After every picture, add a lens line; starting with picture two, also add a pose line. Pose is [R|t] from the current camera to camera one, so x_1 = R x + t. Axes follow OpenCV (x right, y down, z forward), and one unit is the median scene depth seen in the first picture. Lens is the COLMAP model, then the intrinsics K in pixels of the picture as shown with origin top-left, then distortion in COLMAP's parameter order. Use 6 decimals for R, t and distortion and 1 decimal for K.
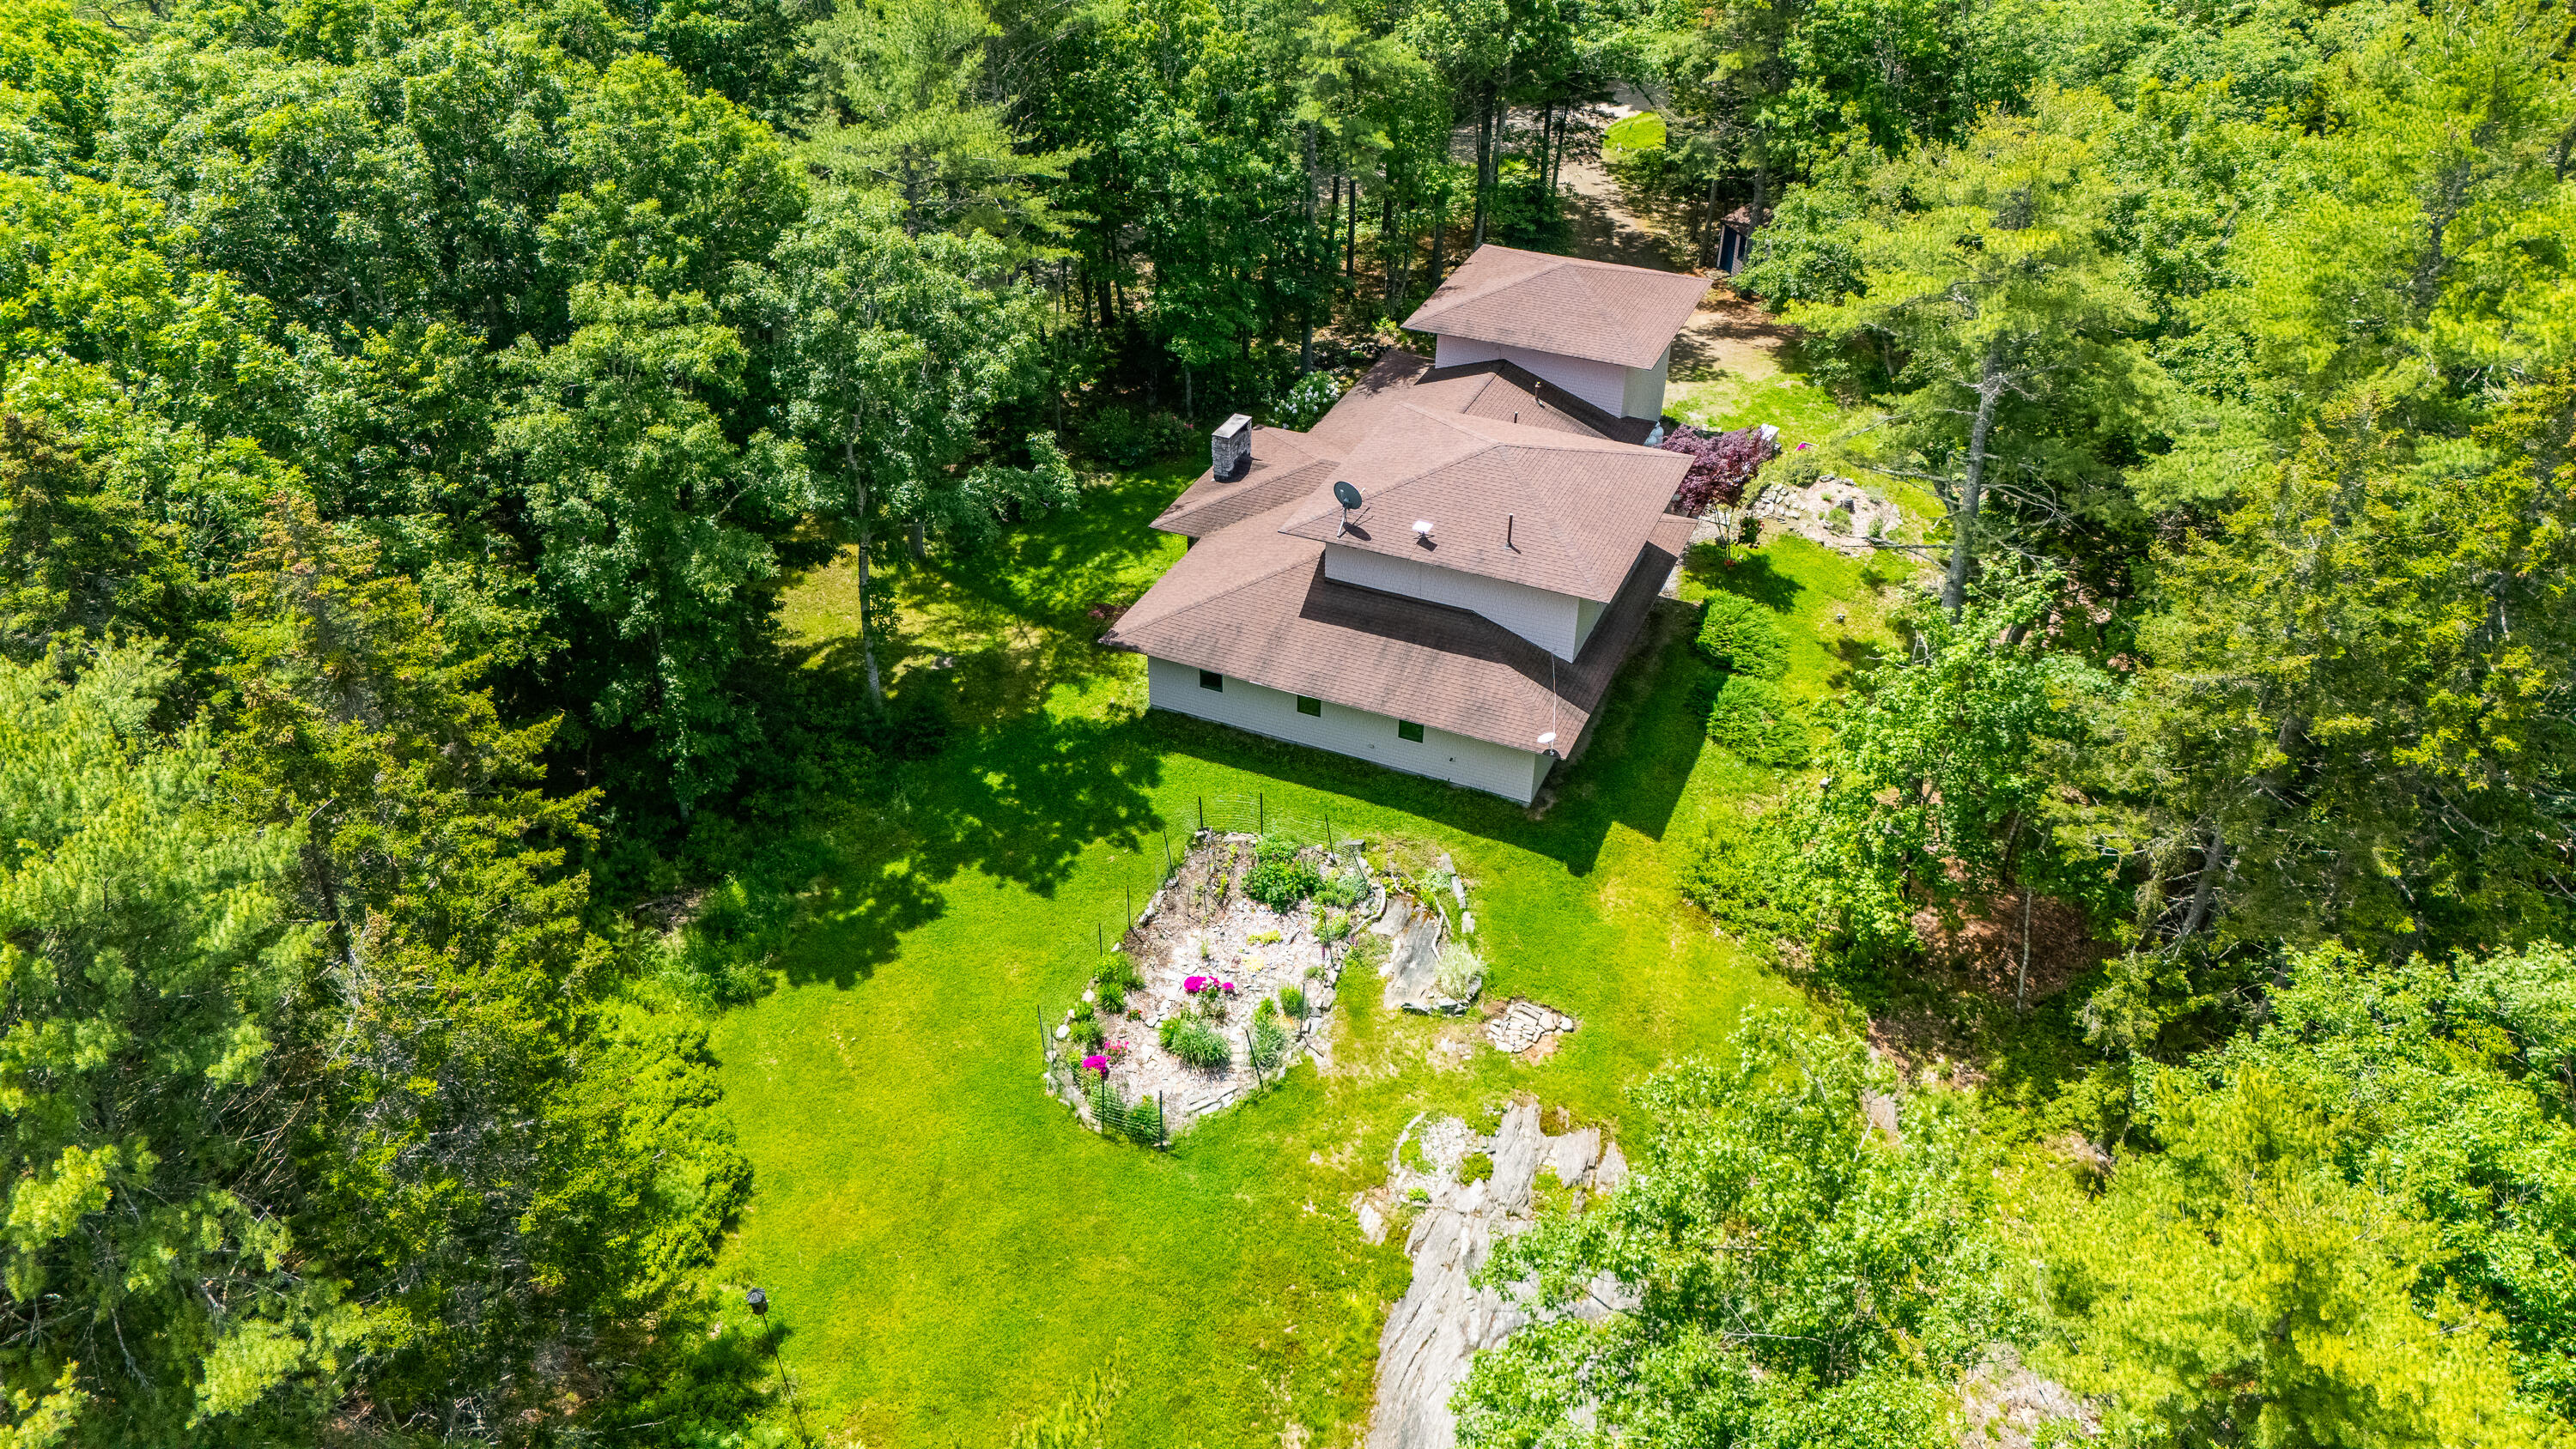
lens RADIAL K [[1862.5, 0, 1288.0], [0, 1862.5, 724.5], [0, 0, 1]] dist [0.070117, -0.067980]
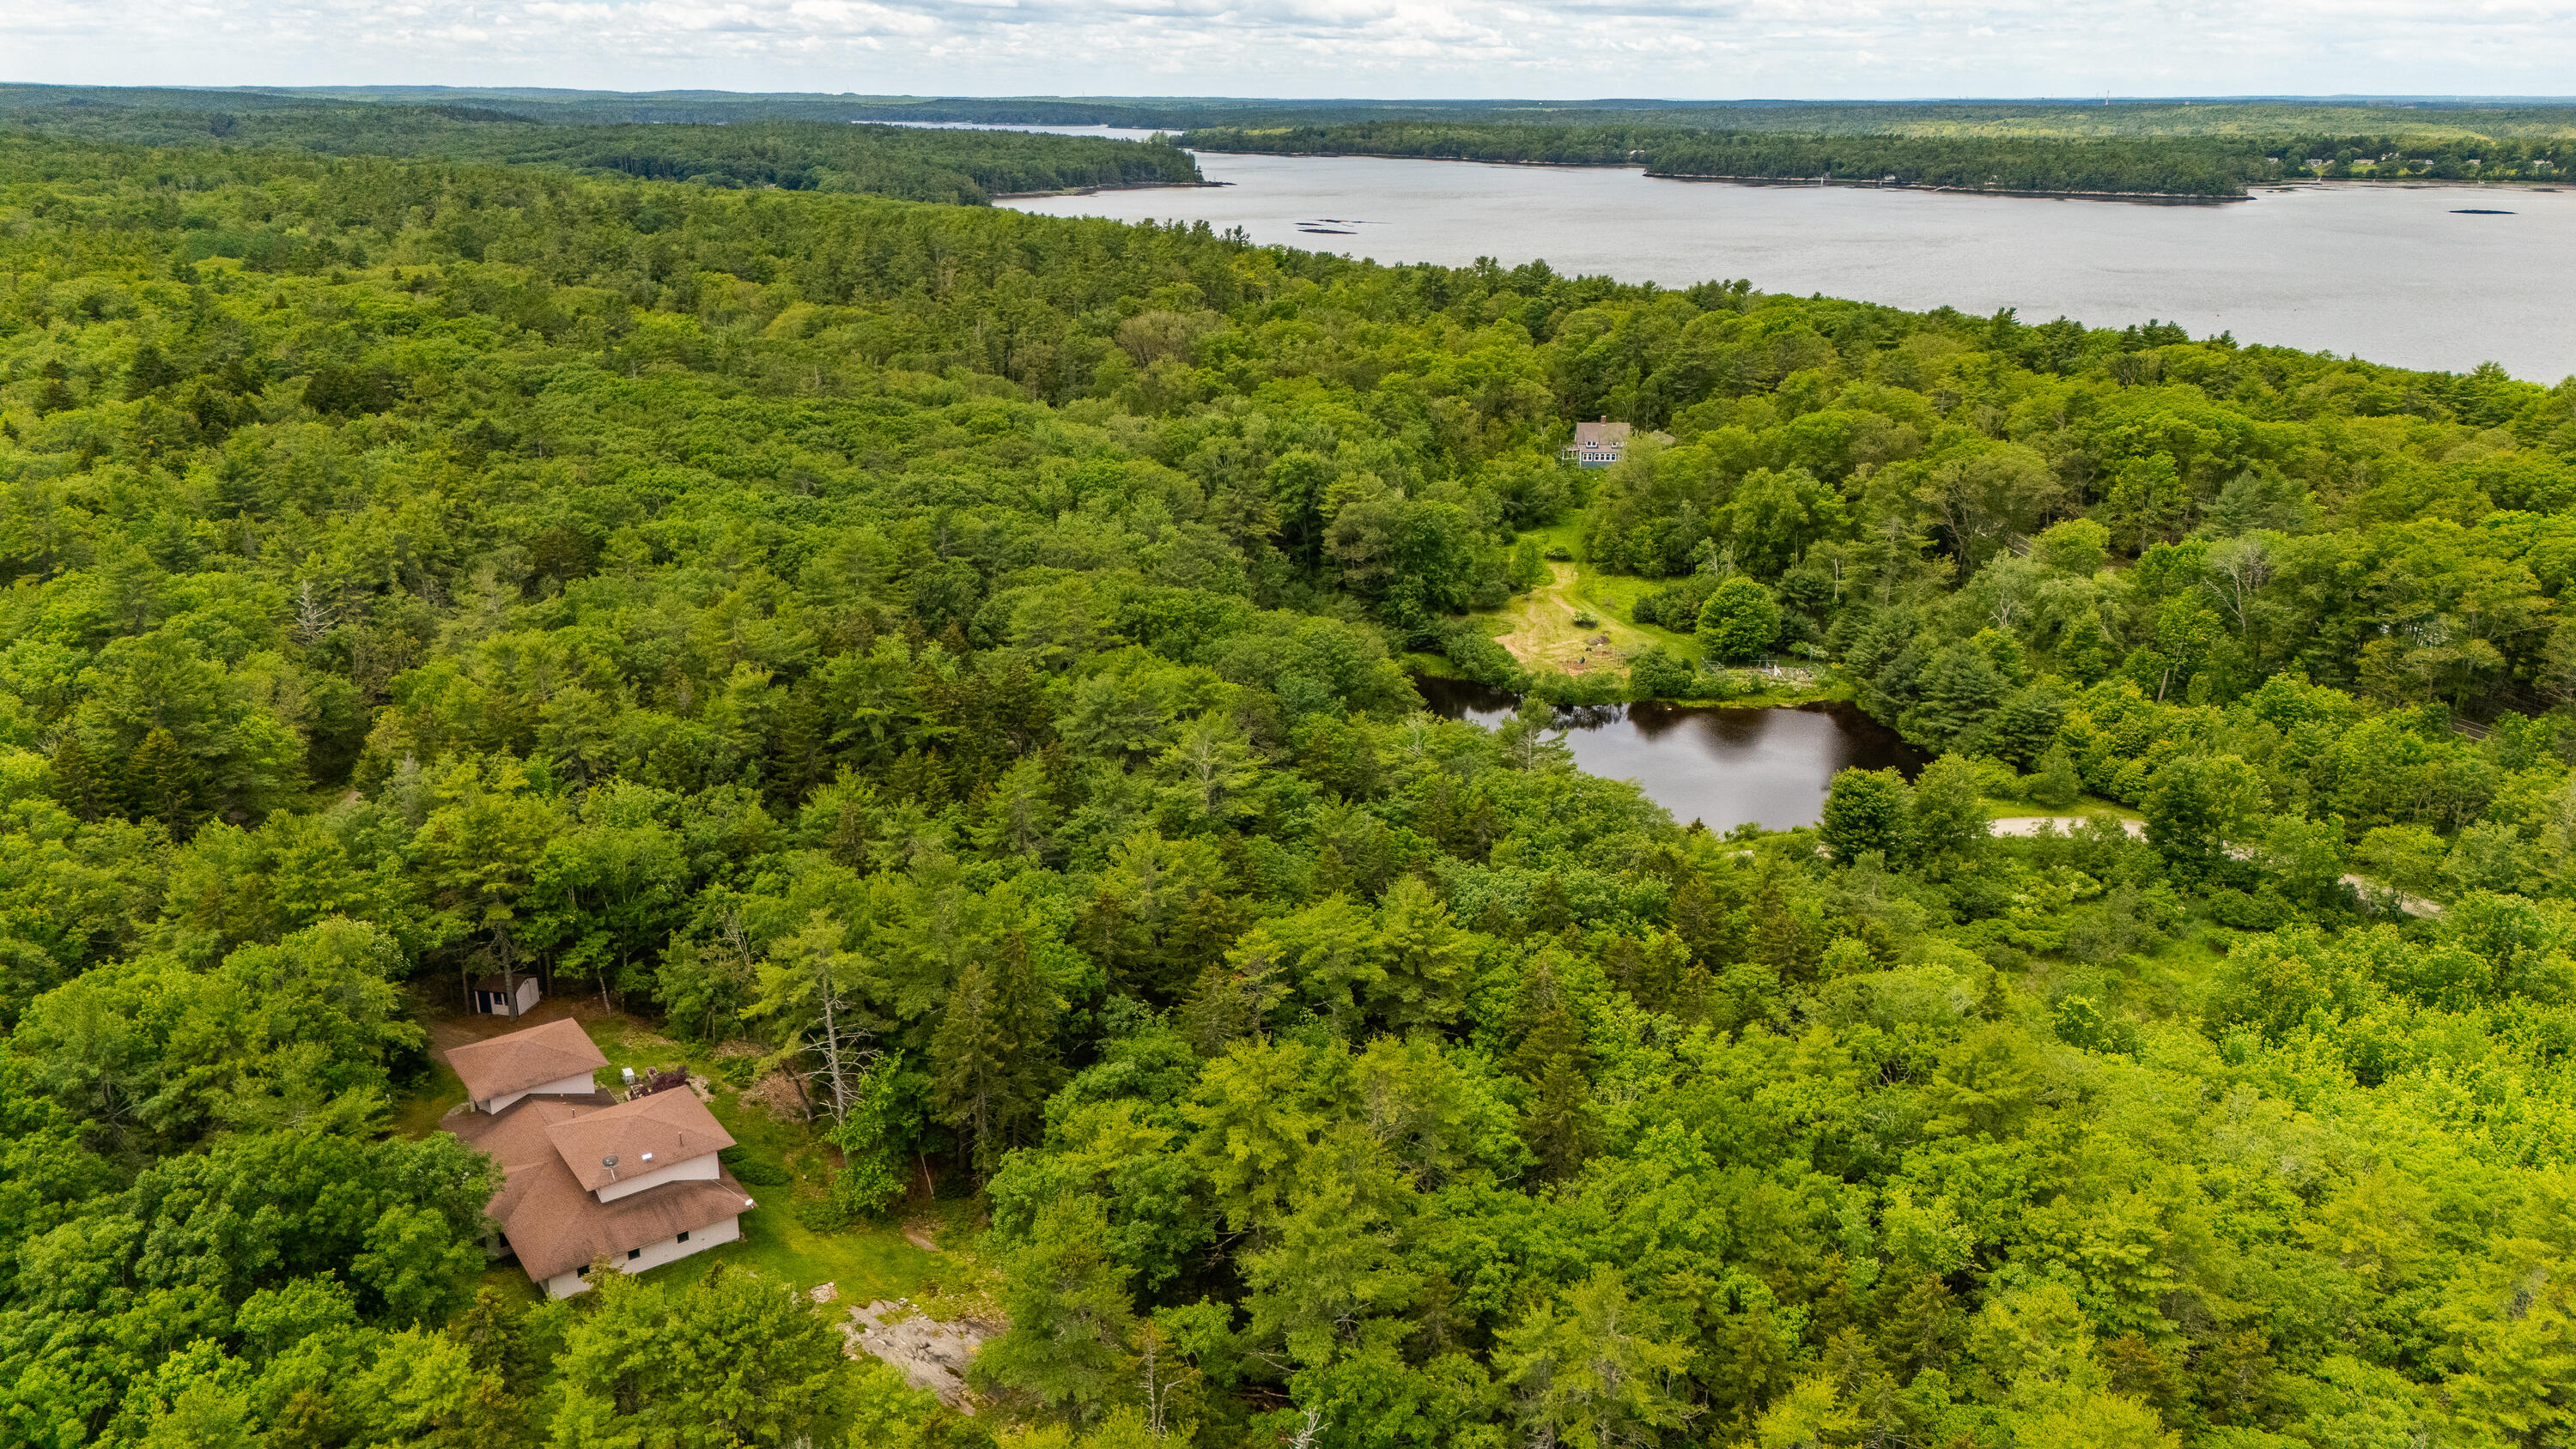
lens RADIAL K [[1862.5, 0, 1288.0], [0, 1862.5, 724.5], [0, 0, 1]] dist [0.070117, -0.067980]
pose [[0.495386, -0.276087, 0.823631, -1.309225], [0.484231, 0.874938, 0.002037, -0.194775], [-0.721189, 0.397819, 0.567122, -1.111661]]
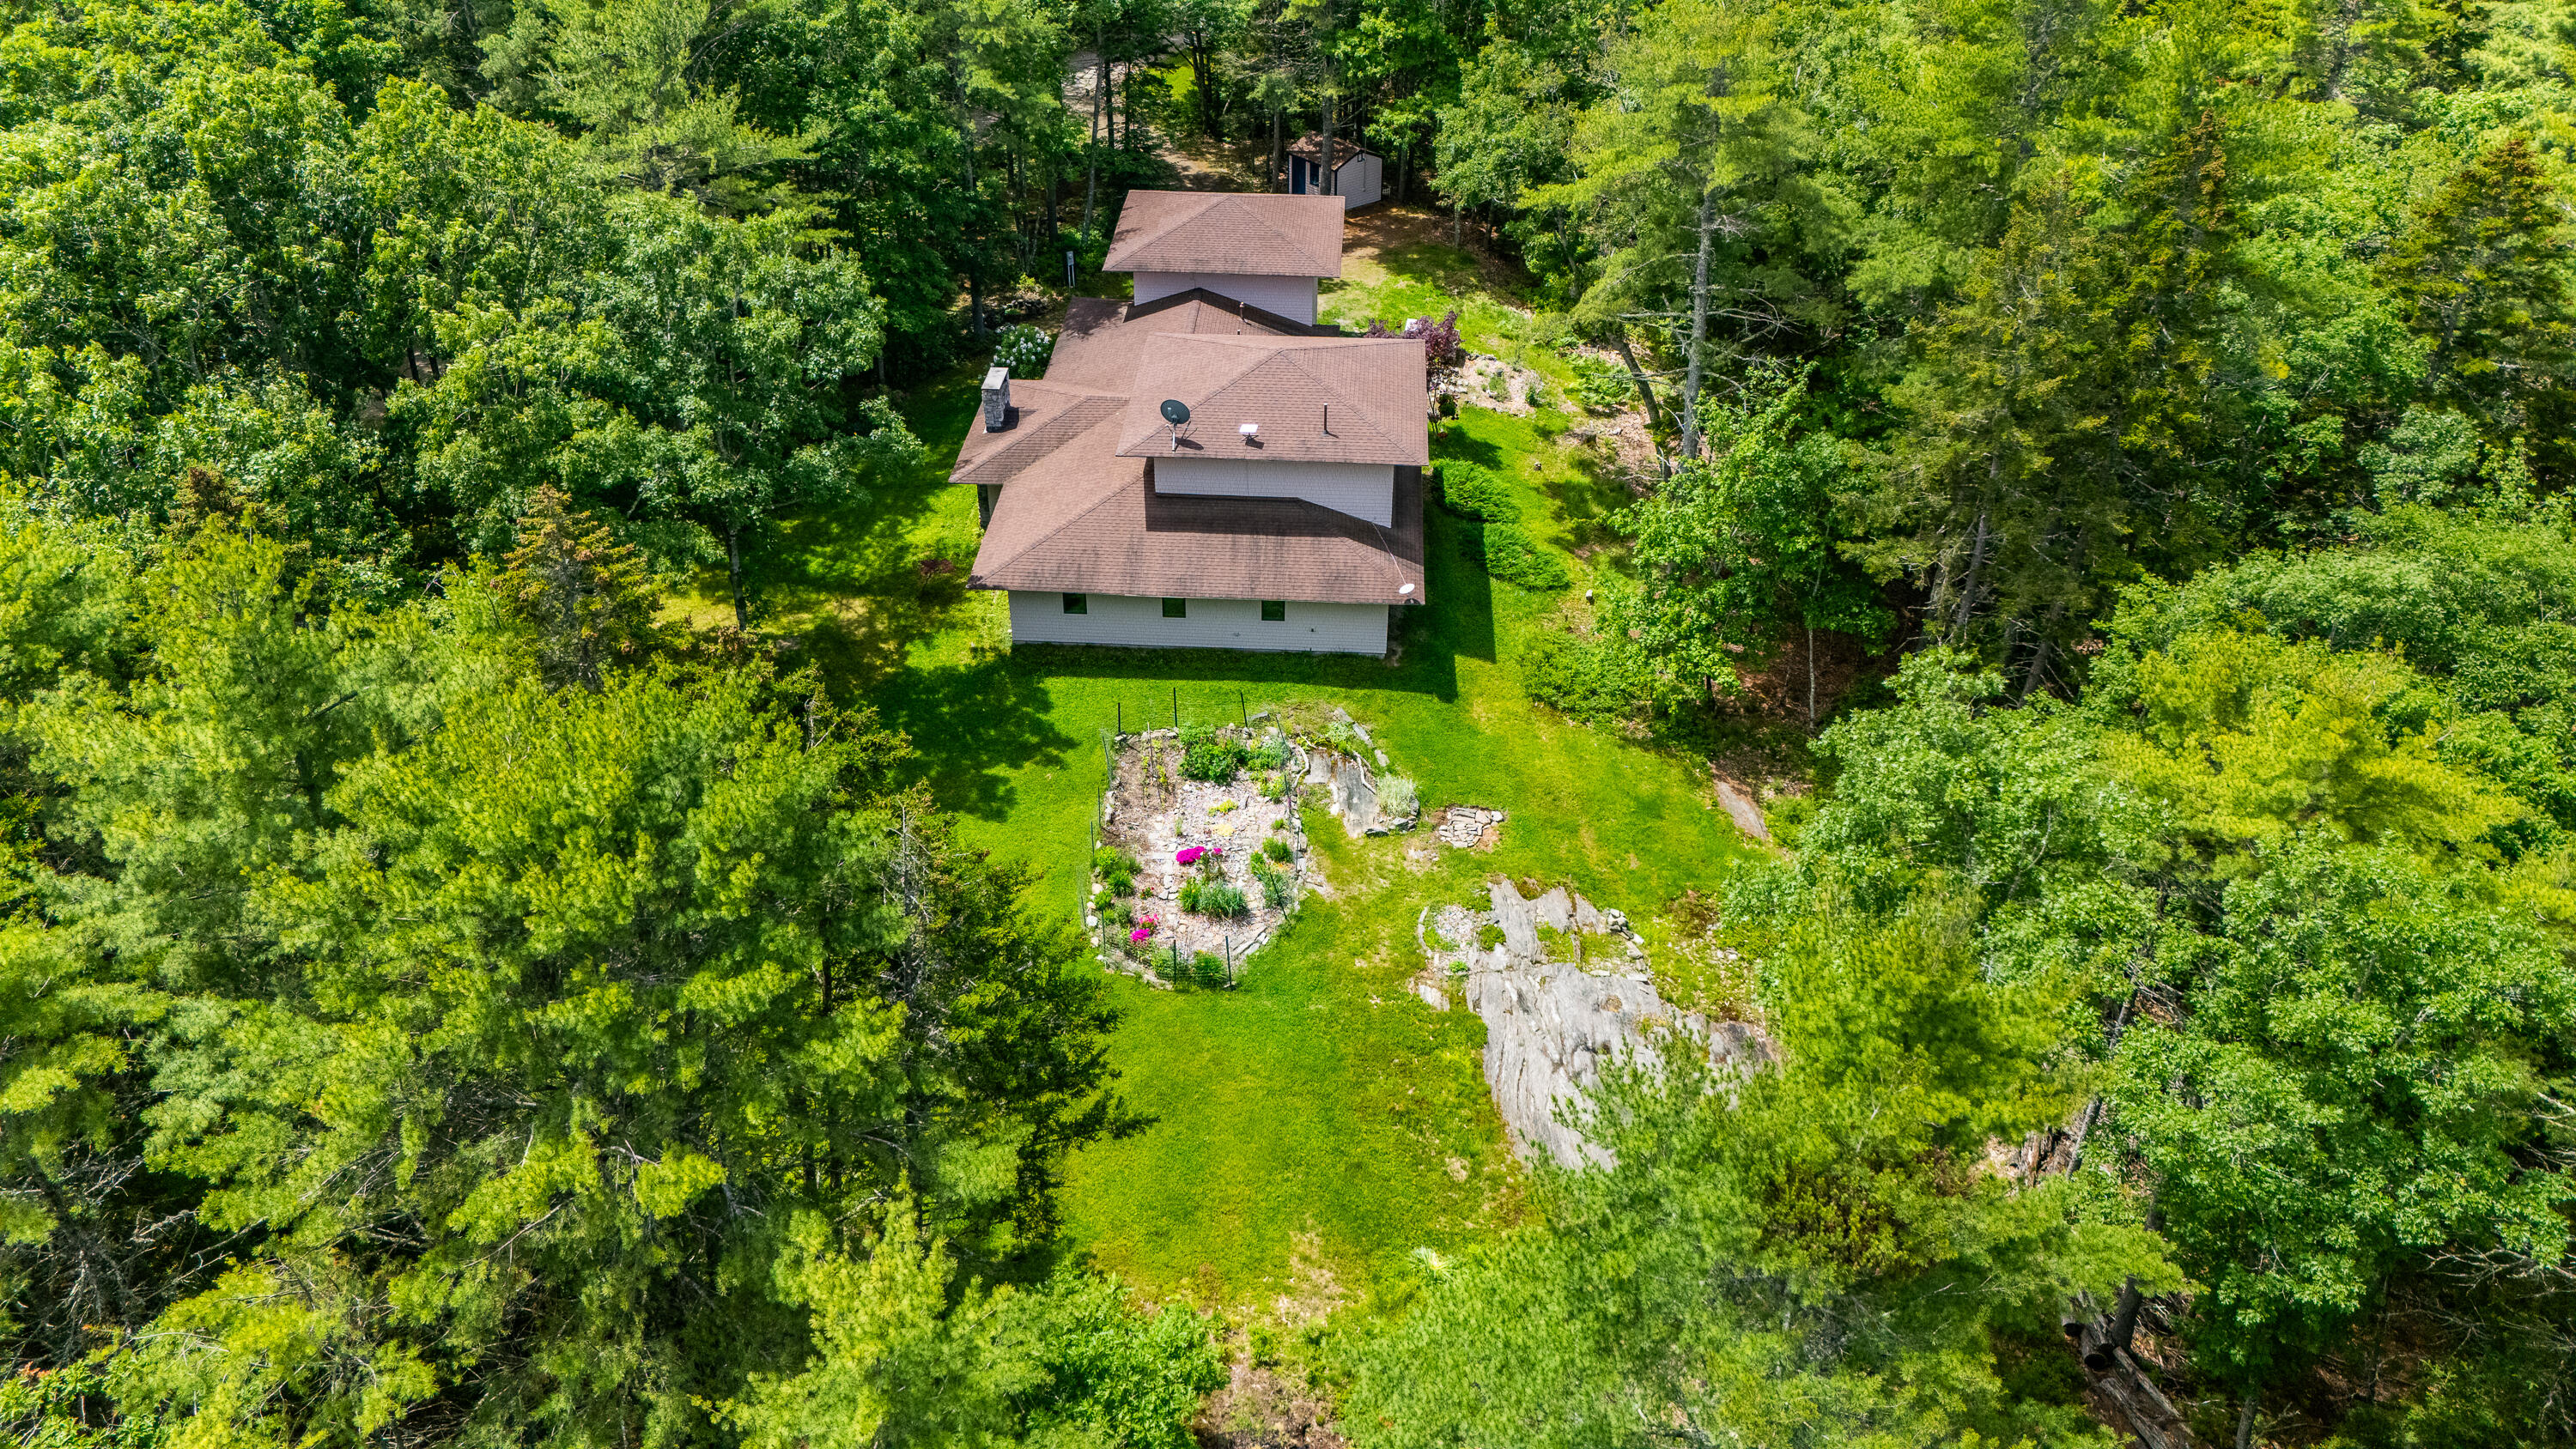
lens RADIAL K [[1862.5, 0, 1288.0], [0, 1862.5, 724.5], [0, 0, 1]] dist [0.070117, -0.067980]
pose [[0.932890, -0.204047, 0.296784, -0.273894], [0.201173, 0.978716, 0.040543, 0.026654], [-0.298740, 0.021883, 0.954084, -0.068922]]
